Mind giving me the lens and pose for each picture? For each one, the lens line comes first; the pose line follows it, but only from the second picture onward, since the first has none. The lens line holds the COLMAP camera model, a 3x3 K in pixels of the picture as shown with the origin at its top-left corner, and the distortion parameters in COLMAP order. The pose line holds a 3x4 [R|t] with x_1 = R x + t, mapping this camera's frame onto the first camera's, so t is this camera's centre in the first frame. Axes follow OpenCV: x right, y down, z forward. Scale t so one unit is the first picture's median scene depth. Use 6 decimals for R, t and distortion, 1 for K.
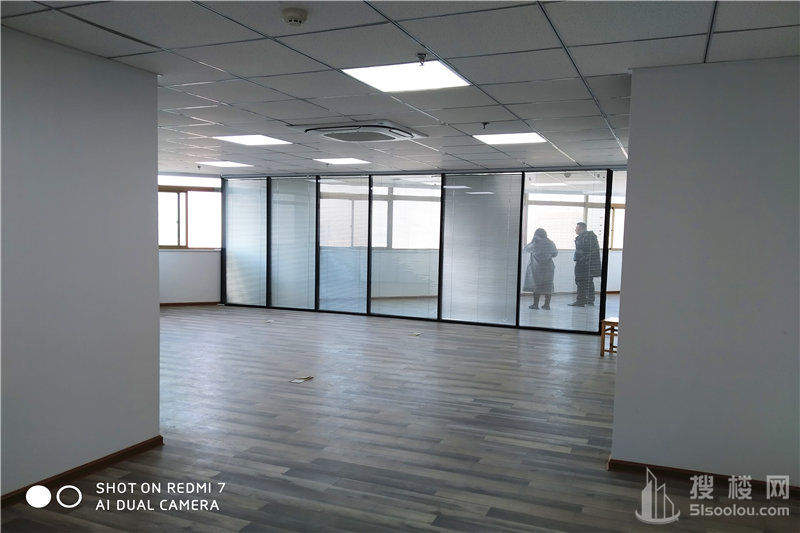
lens RADIAL K [[618.9, 0, 398.3], [0, 618.9, 275.1], [0, 0, 1]] dist [0.060970, -0.105335]
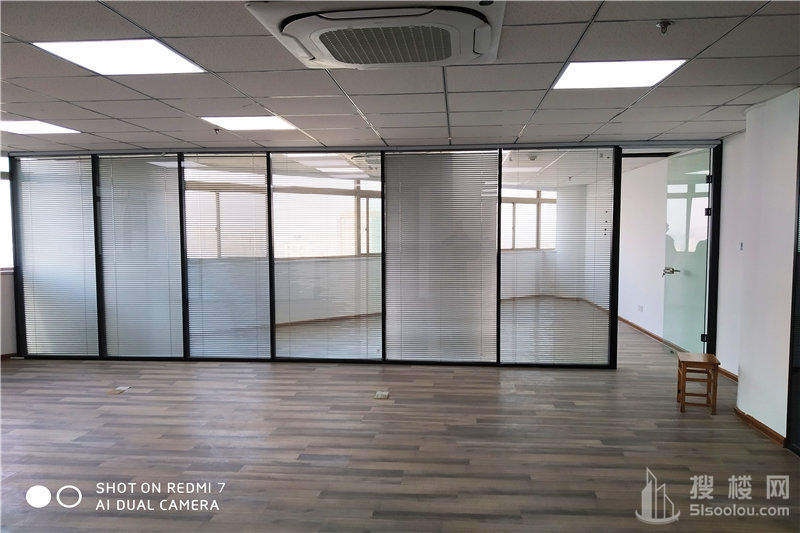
lens RADIAL K [[633.8, 0, 401.7], [0, 633.8, 276.8], [0, 0, 1]] dist [0.065510, -0.105413]
pose [[0.951493, -0.045010, 0.304360, -0.116403], [0.042570, 0.998986, 0.014651, -0.029361], [-0.304711, -0.000984, 0.952444, 0.282767]]
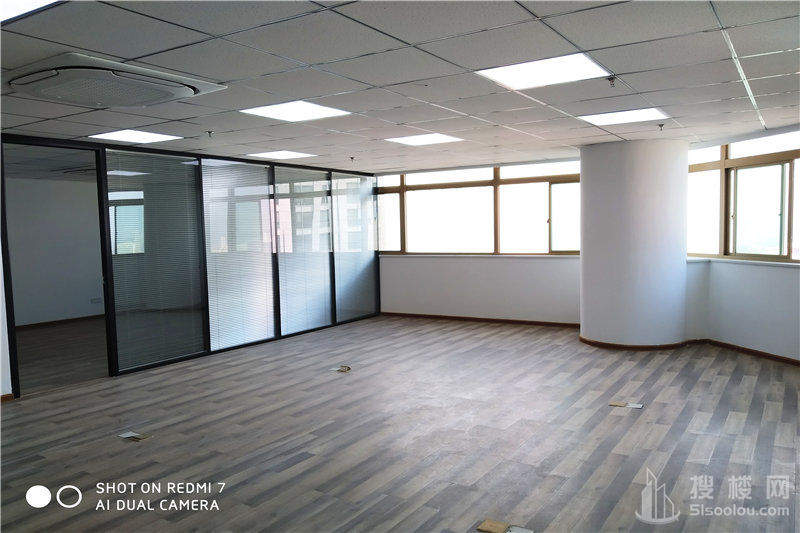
lens RADIAL K [[633.8, 0, 401.7], [0, 633.8, 276.8], [0, 0, 1]] dist [0.065510, -0.105413]
pose [[-0.156253, 0.064832, -0.985587, 0.308064], [-0.048156, 0.996157, 0.073162, -0.056893], [0.986542, 0.058894, -0.152531, 0.781423]]
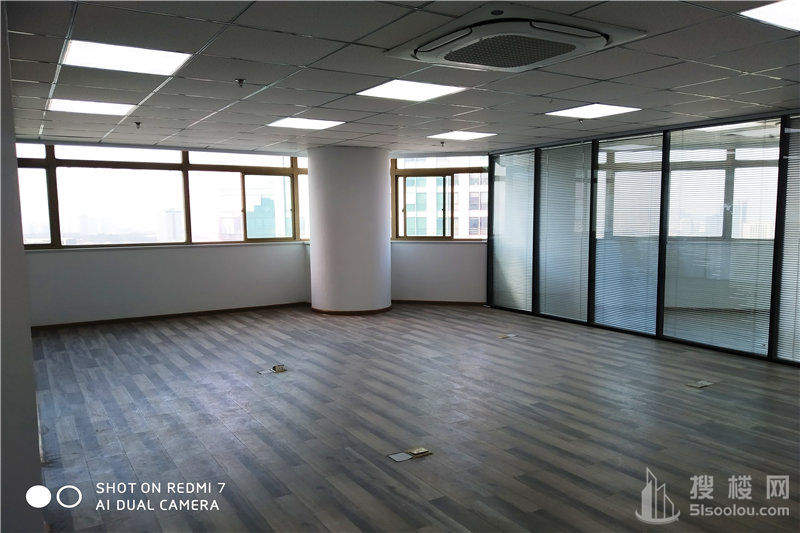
lens RADIAL K [[618.9, 0, 398.3], [0, 618.9, 275.1], [0, 0, 1]] dist [0.060970, -0.105335]
pose [[0.818318, 0.035674, -0.573658, 0.105335], [-0.021823, 0.999281, 0.031011, -0.019488], [0.574351, -0.012857, 0.818508, 0.256128]]
